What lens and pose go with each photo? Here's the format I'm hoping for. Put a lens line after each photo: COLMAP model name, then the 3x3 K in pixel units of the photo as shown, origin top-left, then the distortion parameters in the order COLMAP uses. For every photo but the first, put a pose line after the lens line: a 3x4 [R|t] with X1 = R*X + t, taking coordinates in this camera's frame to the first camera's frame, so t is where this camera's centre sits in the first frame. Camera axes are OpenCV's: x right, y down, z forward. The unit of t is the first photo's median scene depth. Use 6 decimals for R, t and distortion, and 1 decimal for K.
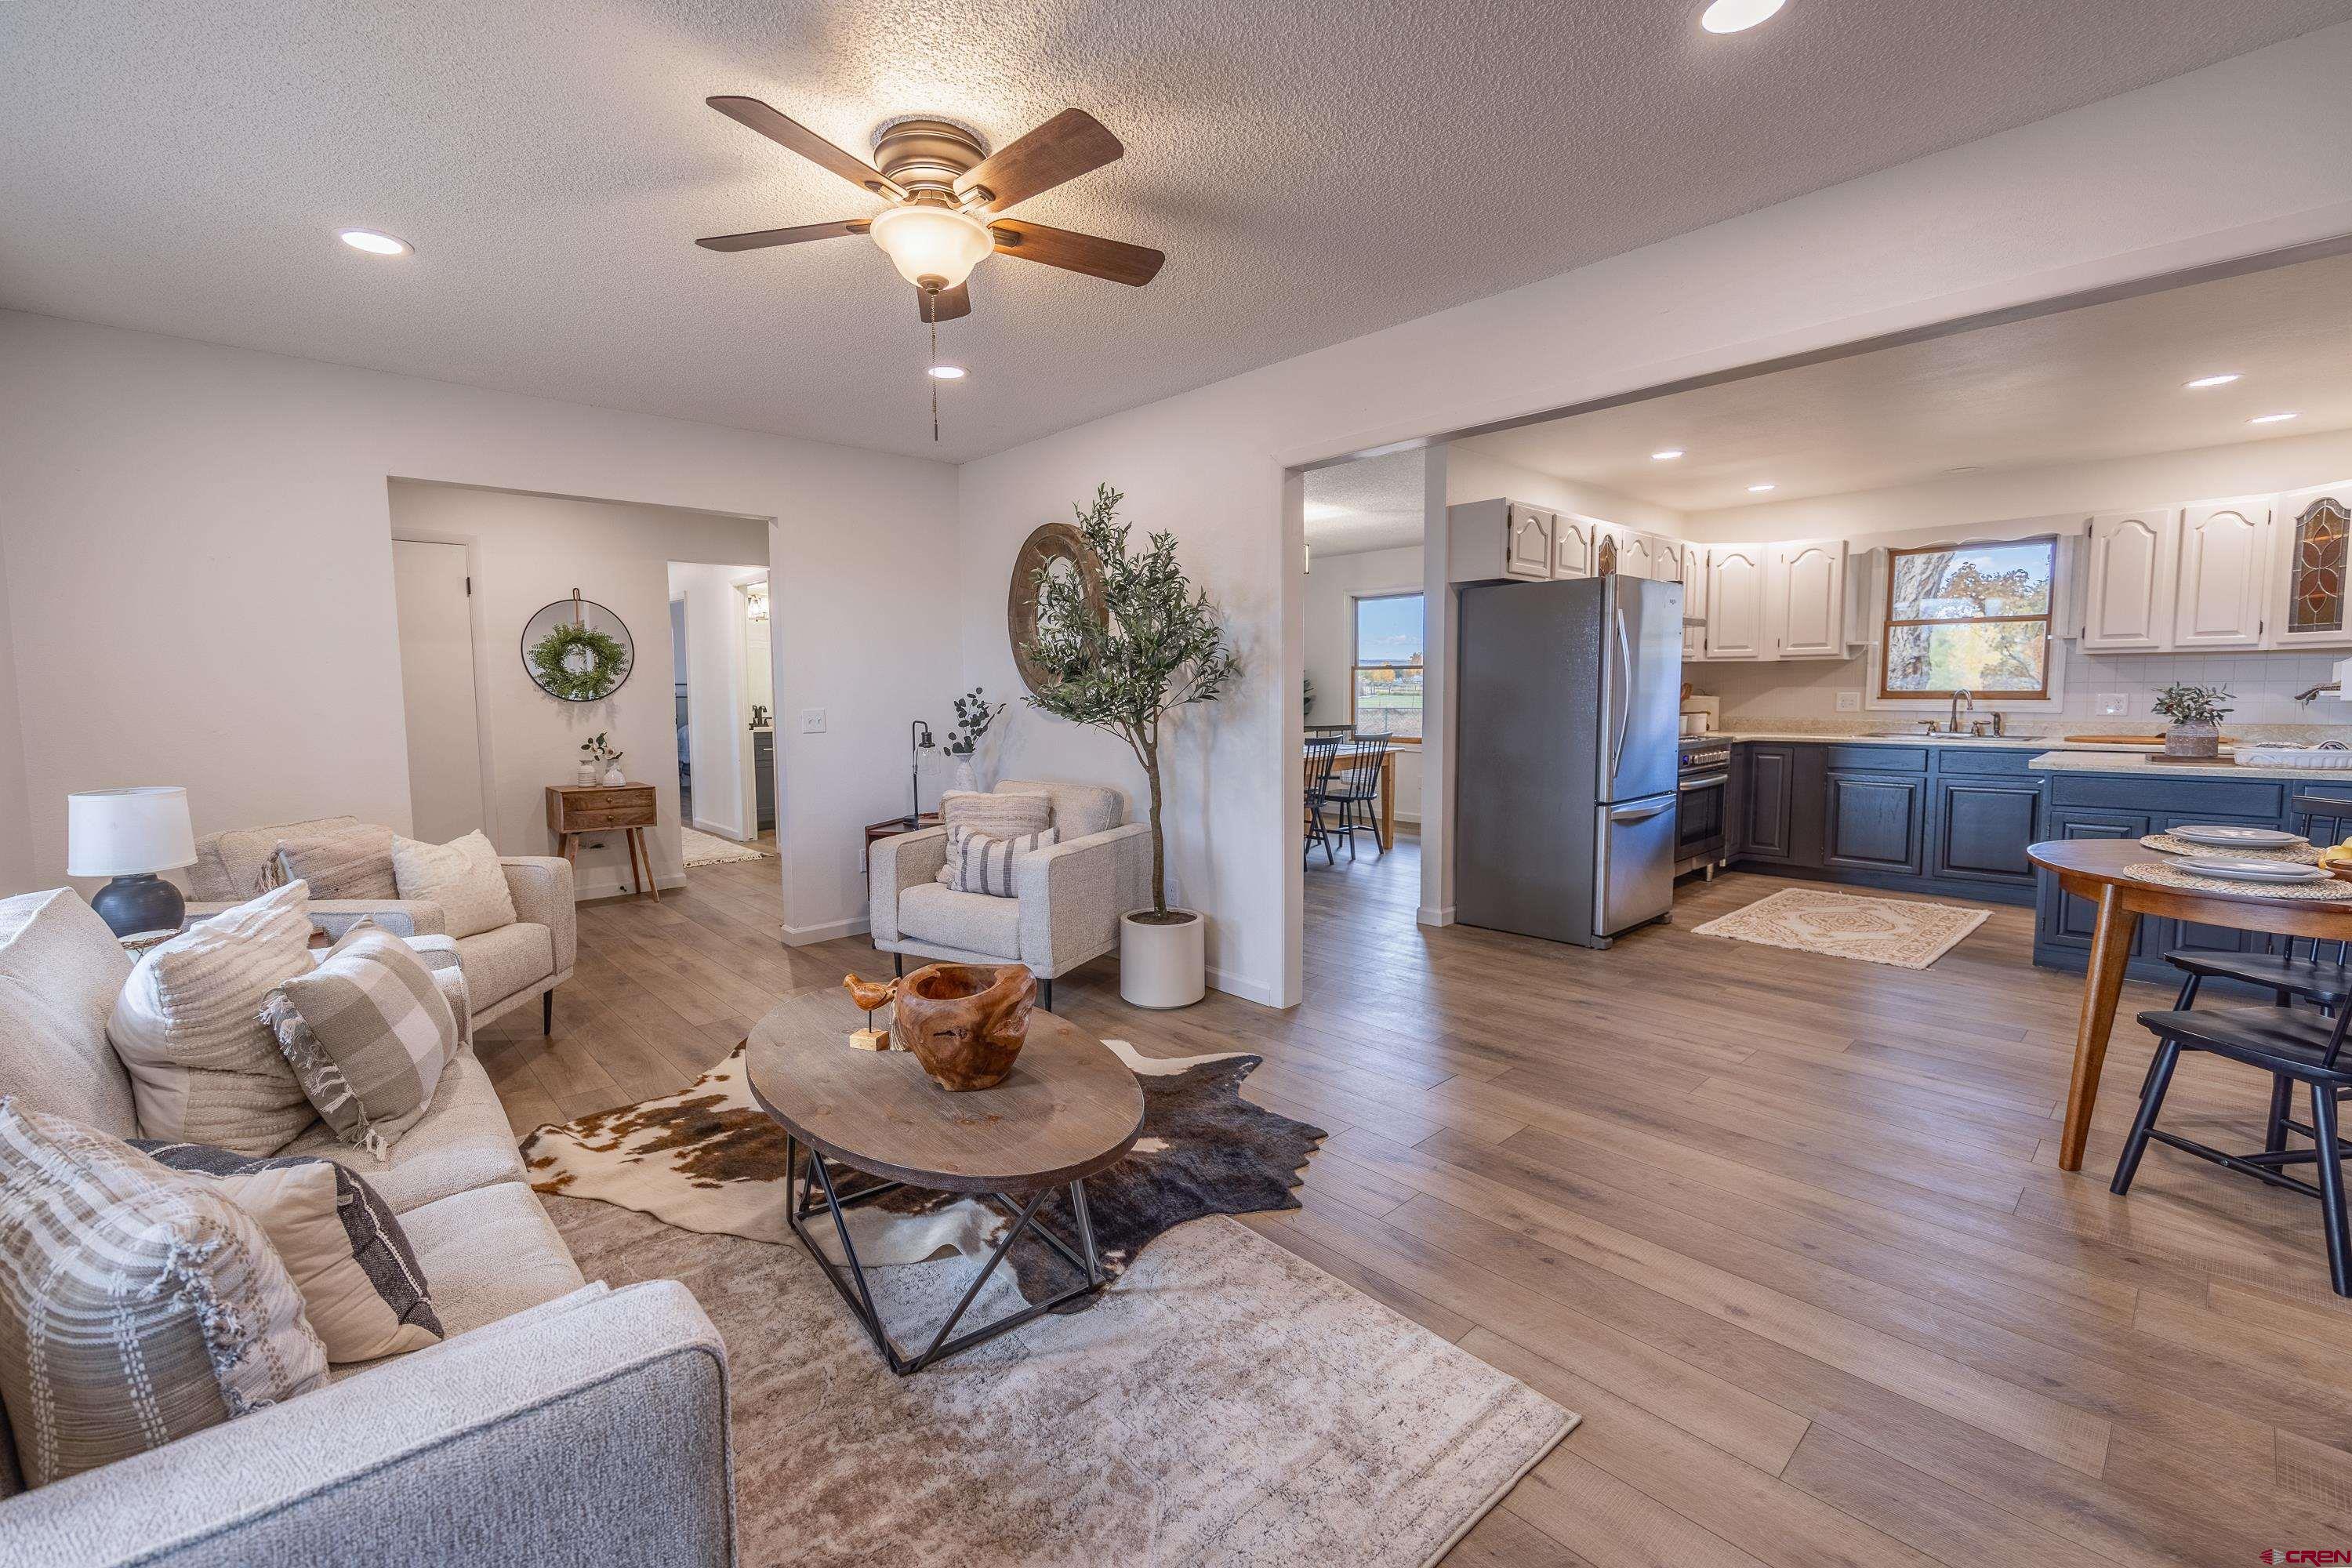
lens RADIAL K [[975.9, 0, 1130.2], [0, 975.9, 768.1], [0, 0, 1]] dist [-0.001667, -0.000328]
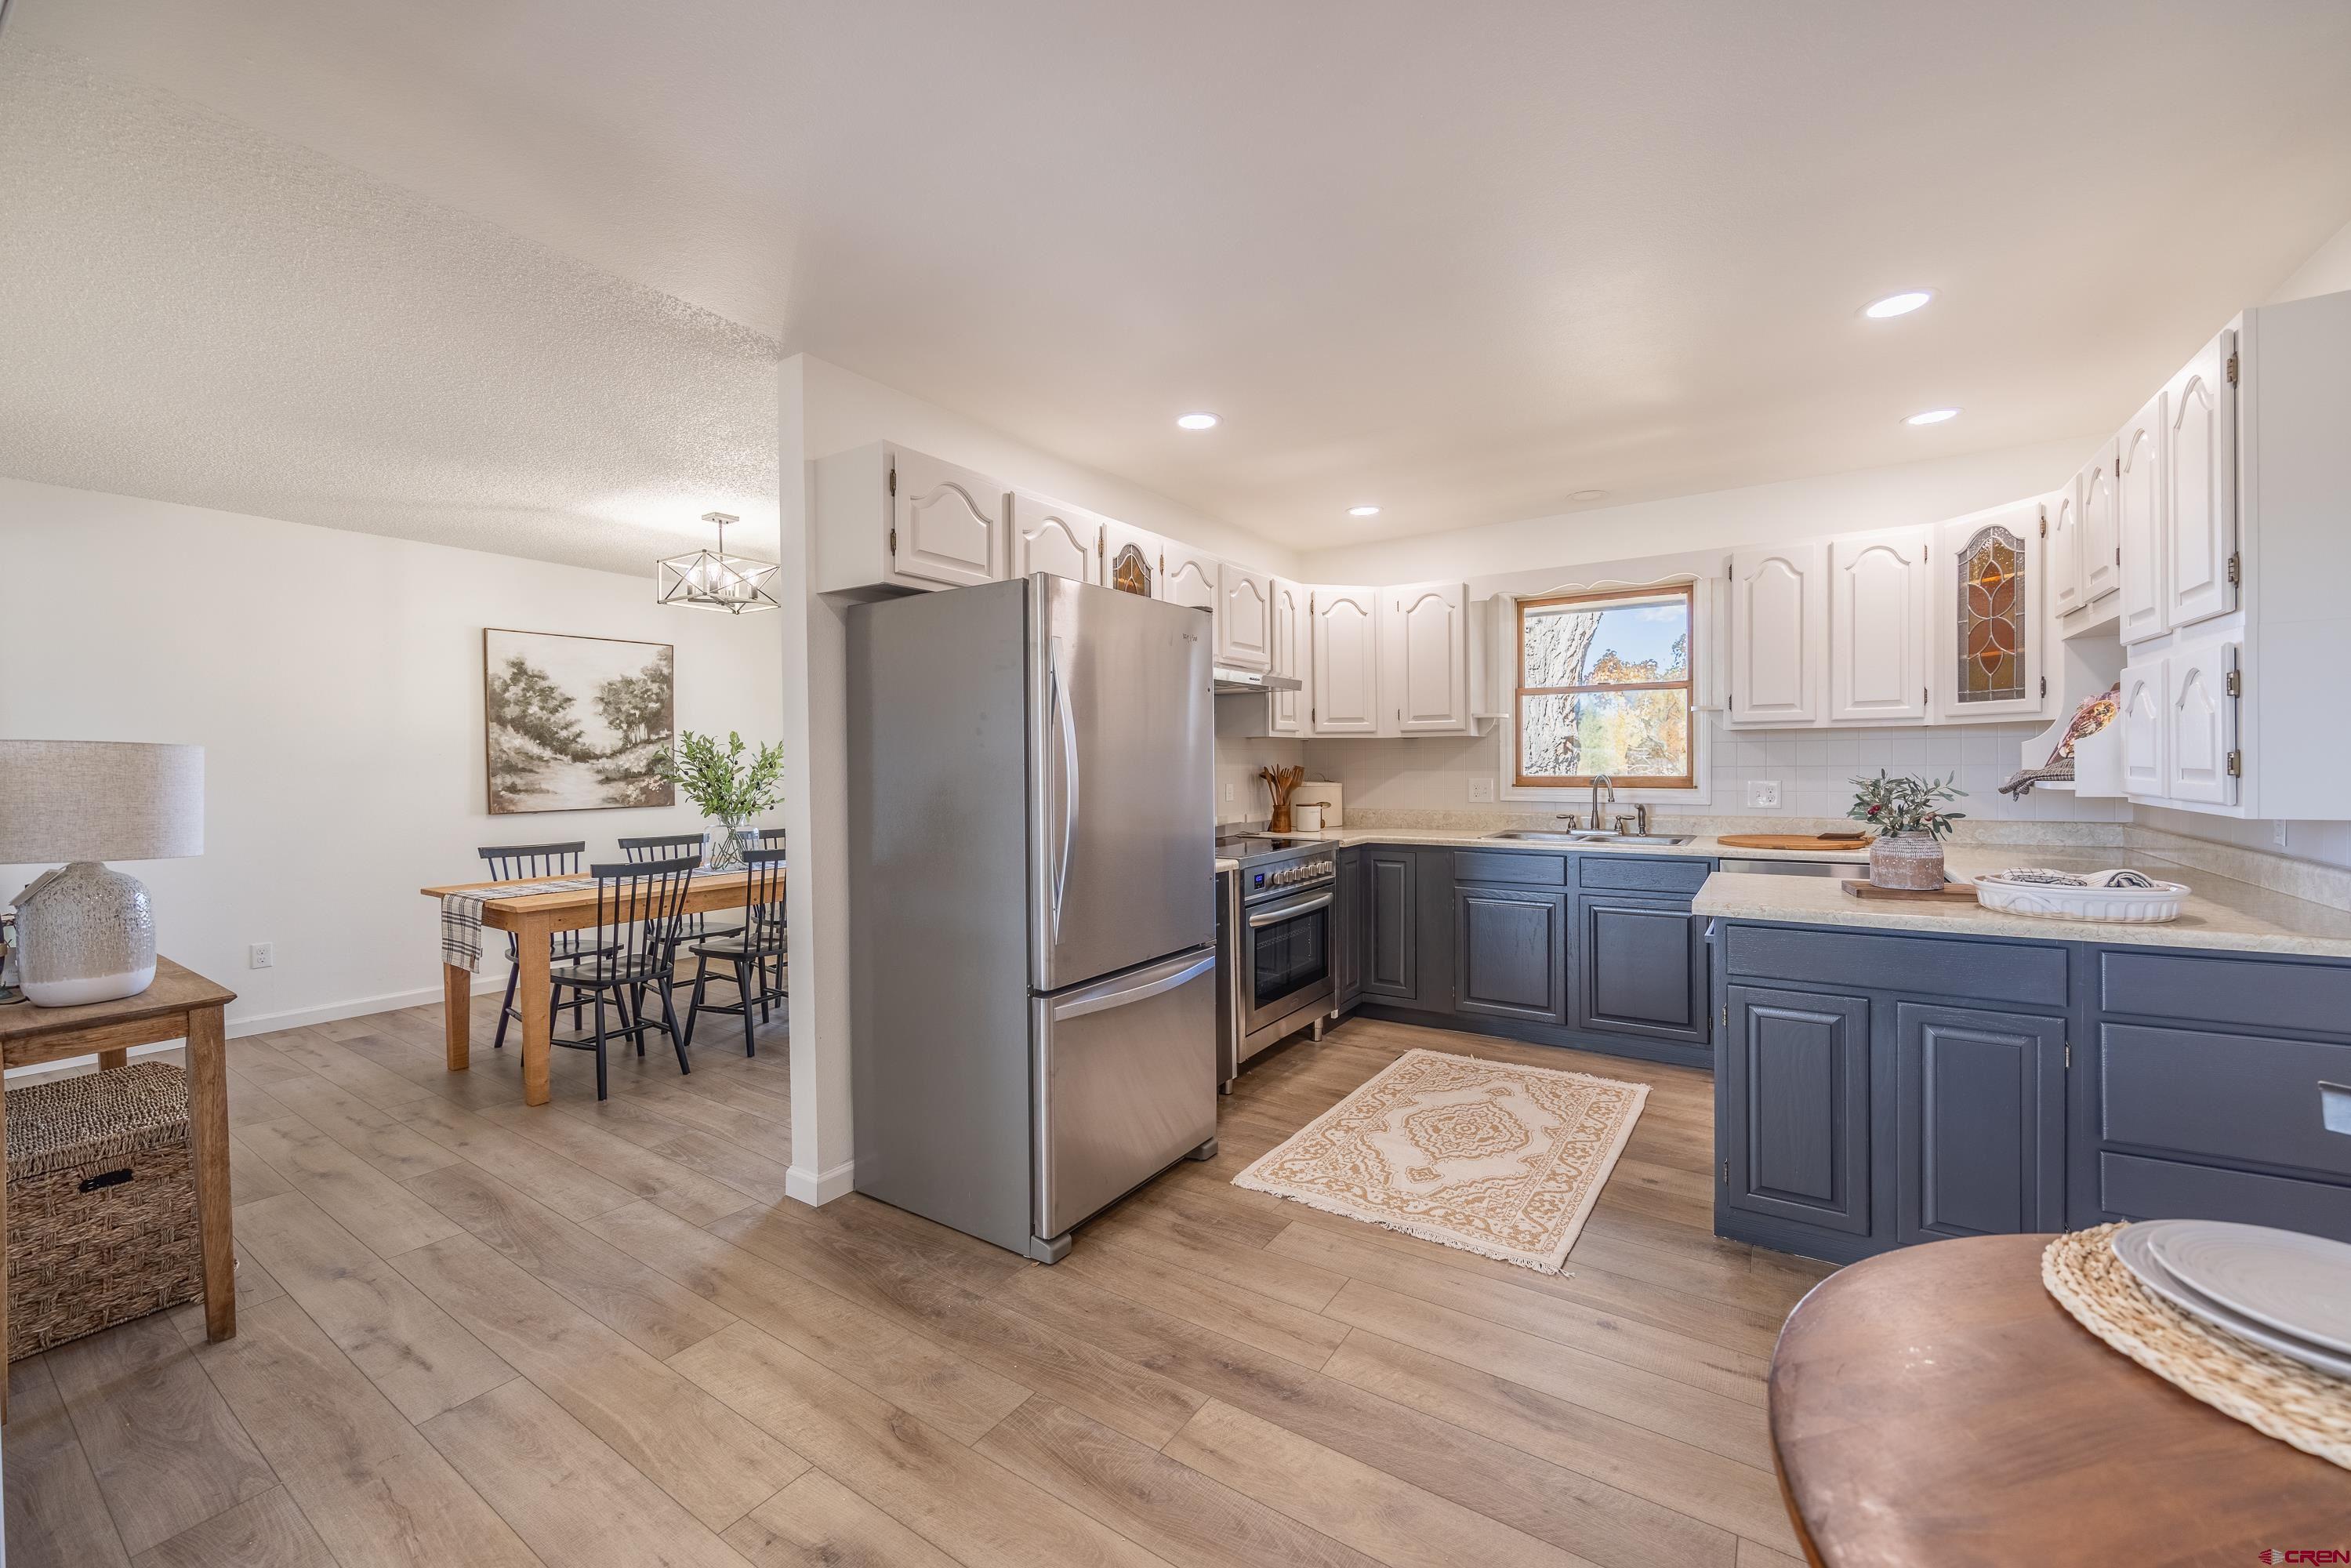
lens RADIAL K [[936.4, 0, 1156.6], [0, 936.4, 779.3], [0, 0, 1]] dist [-0.003764, -0.000407]
pose [[0.968982, -0.003590, 0.247105, 0.335636], [0.020224, 0.997693, -0.064807, -0.037356], [-0.246303, 0.067795, 0.966819, 0.377833]]
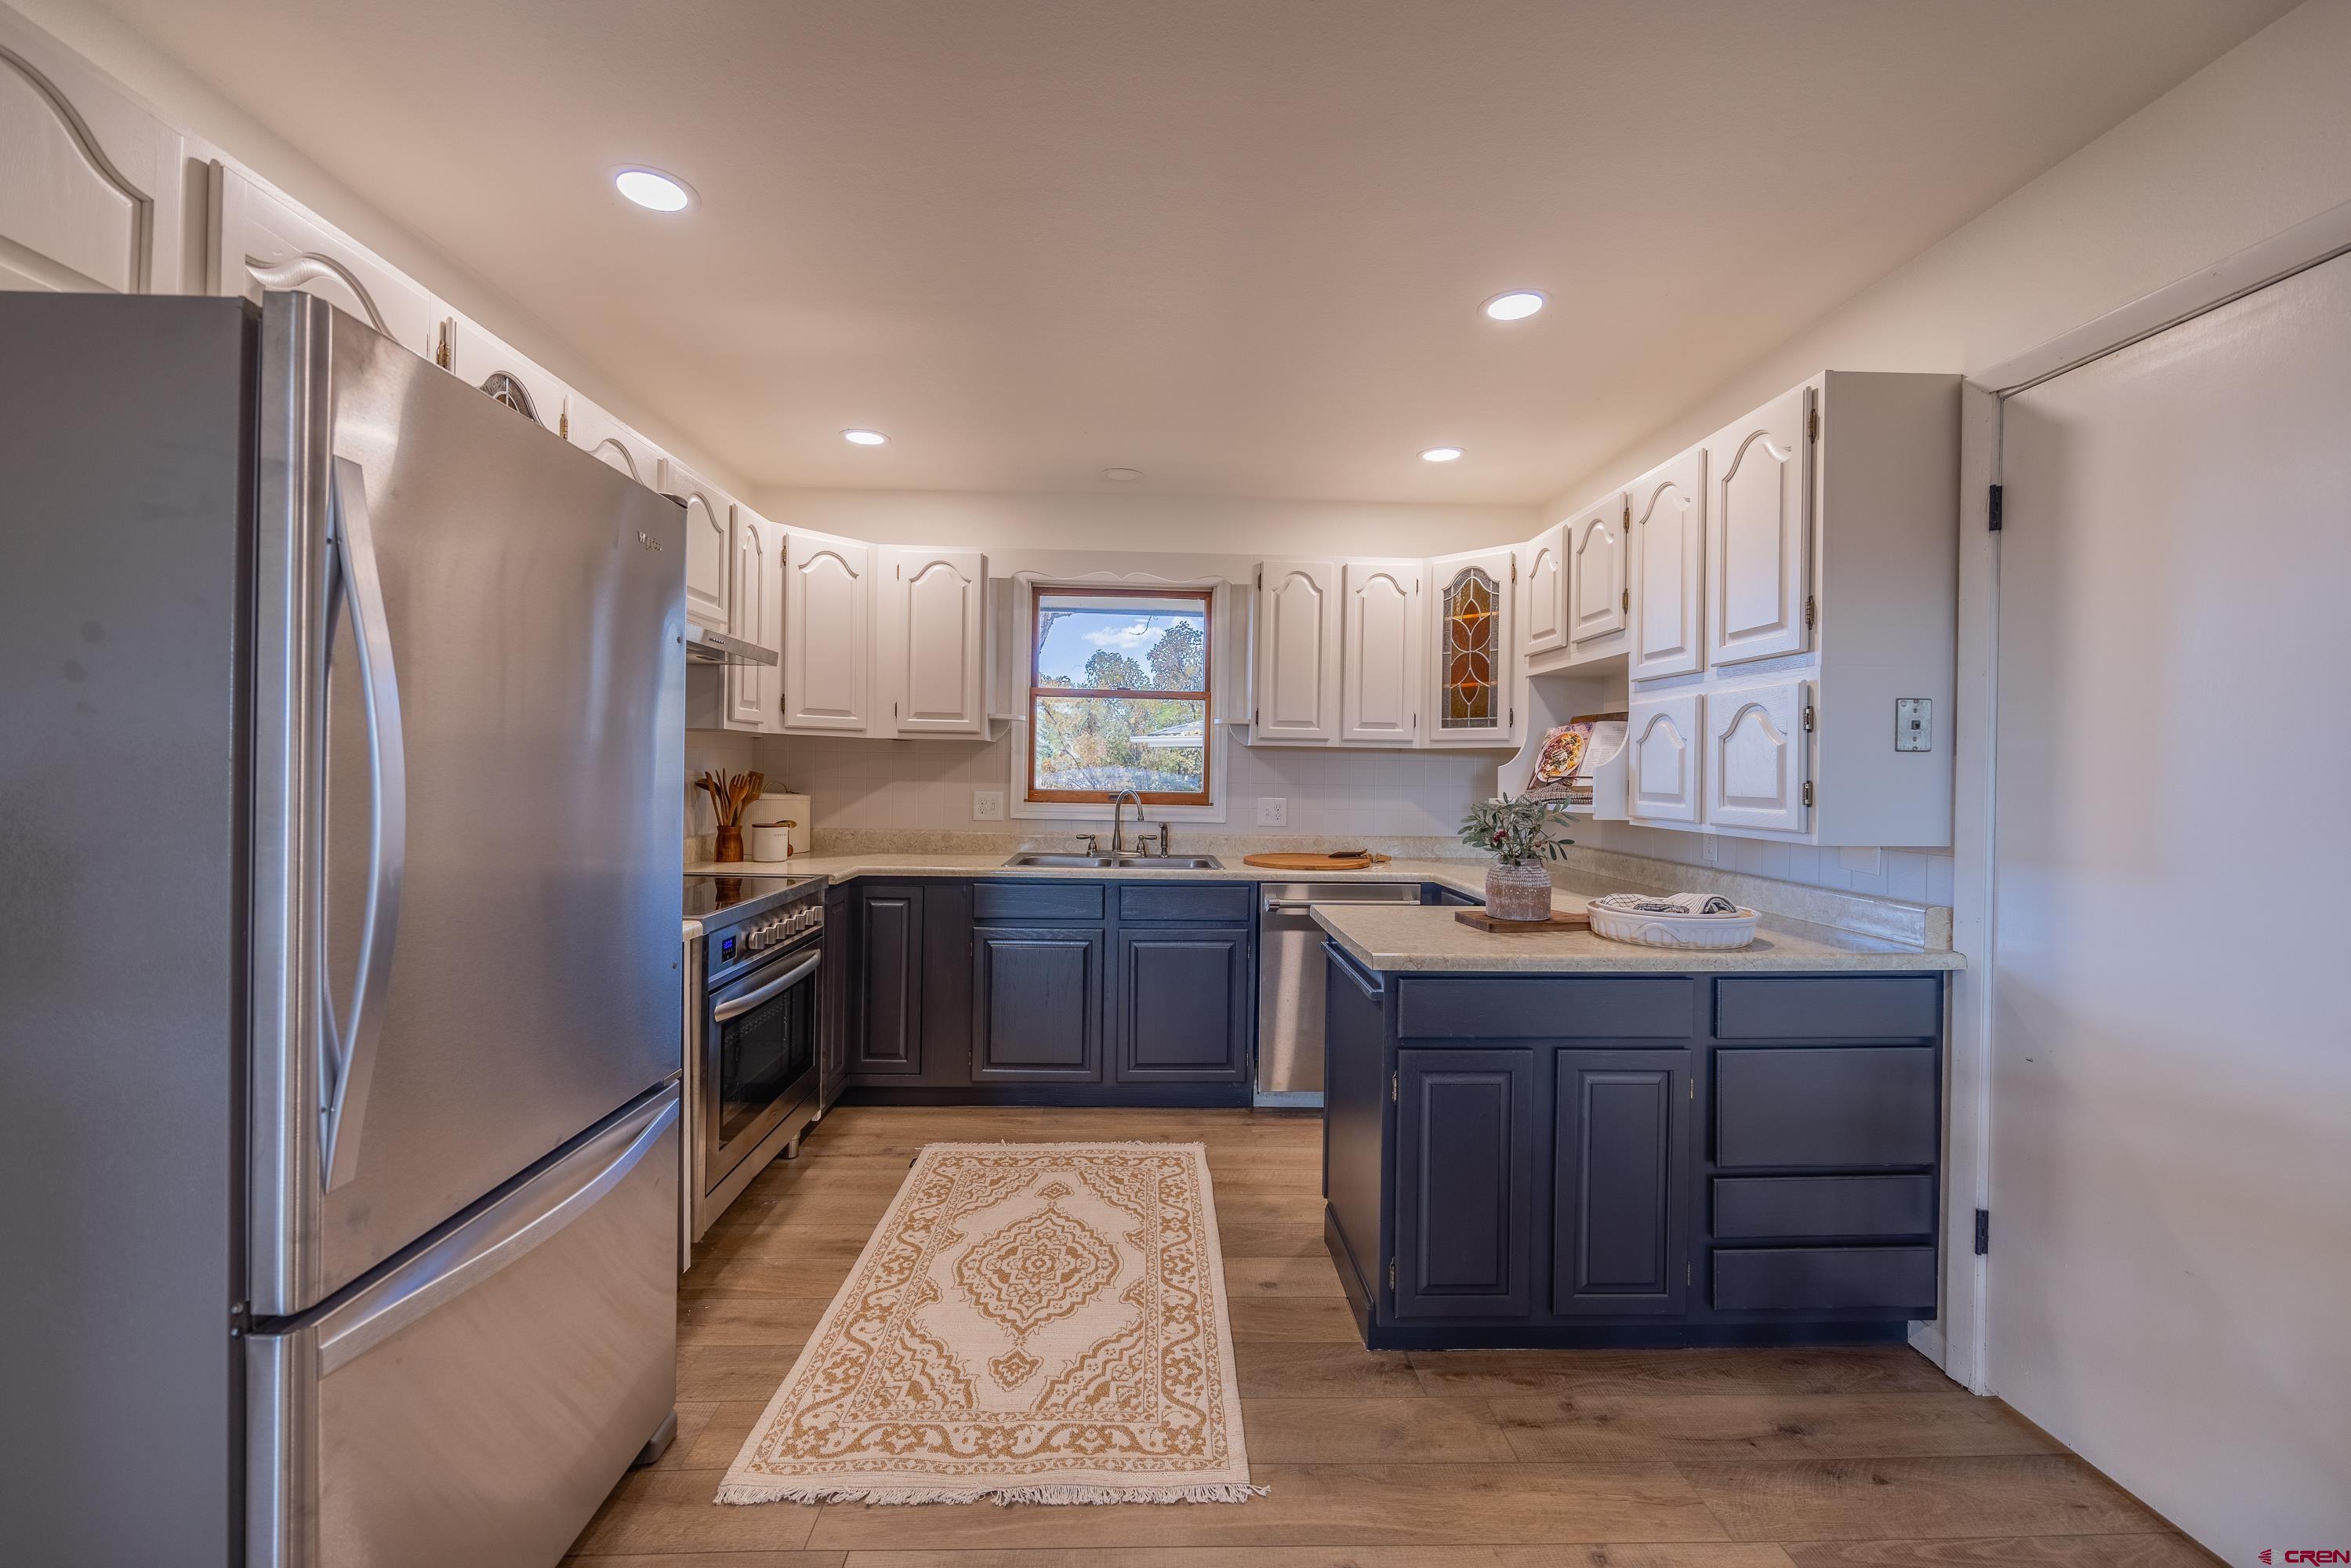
lens RADIAL K [[959.7, 0, 1177.6], [0, 959.7, 776.8], [0, 0, 1]] dist [-0.003176, -0.000681]
pose [[0.632402, 0.017125, 0.774451, 0.355958], [0.040680, 0.997642, -0.055280, -0.052564], [-0.773571, 0.066464, 0.630214, 0.556232]]
